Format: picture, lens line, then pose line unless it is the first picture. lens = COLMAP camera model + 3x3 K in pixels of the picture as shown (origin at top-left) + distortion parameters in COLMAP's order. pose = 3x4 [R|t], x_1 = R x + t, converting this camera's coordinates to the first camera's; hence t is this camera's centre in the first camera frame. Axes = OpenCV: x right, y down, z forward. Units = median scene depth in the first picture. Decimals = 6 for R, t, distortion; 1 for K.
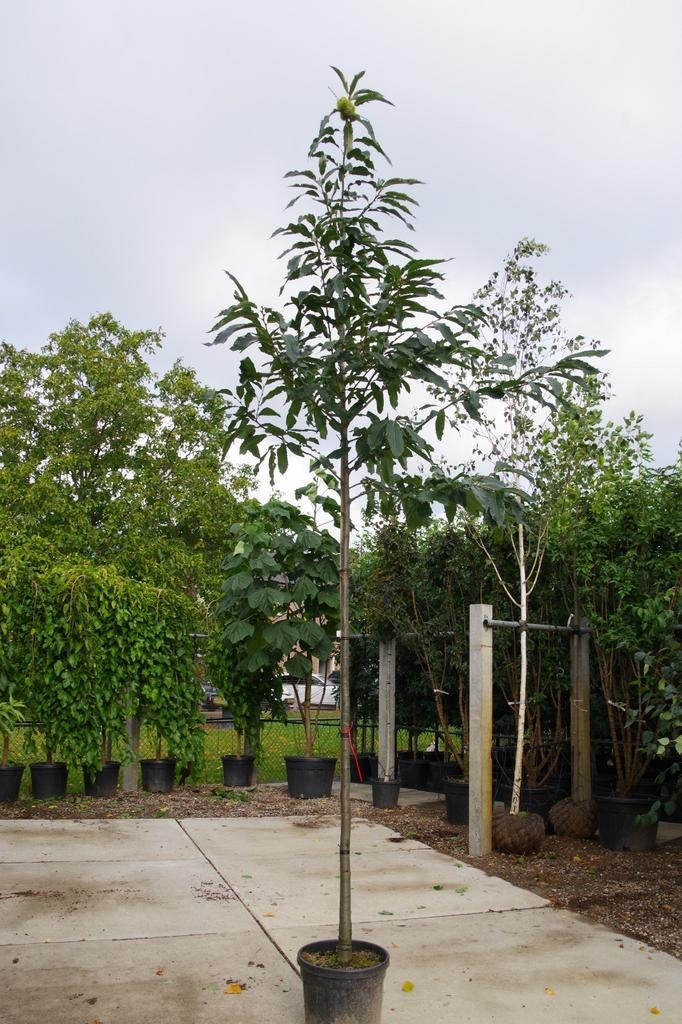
lens RADIAL K [[1158.9, 0, 341.0], [0, 1158.9, 512.0], [0, 0, 1]] dist [0.148766, 0.006400]
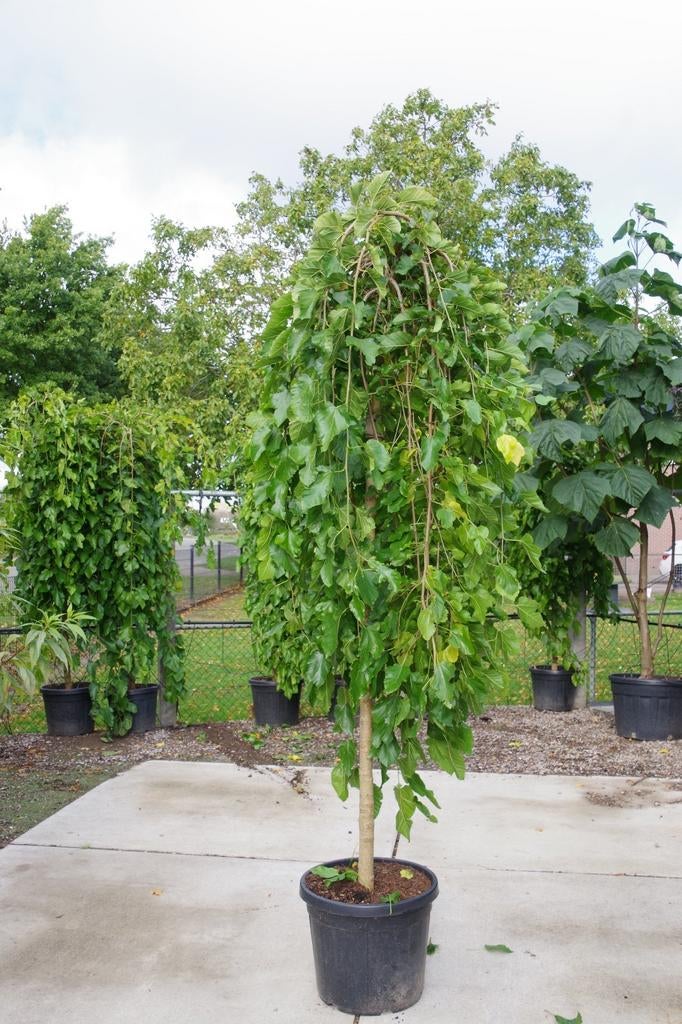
lens RADIAL K [[1158.9, 0, 341.0], [0, 1158.9, 512.0], [0, 0, 1]] dist [0.148766, 0.006400]
pose [[0.916336, -0.035135, -0.398865, 0.053276], [0.080941, 0.991831, 0.098584, 0.026455], [0.392143, -0.122621, 0.911695, 0.227361]]
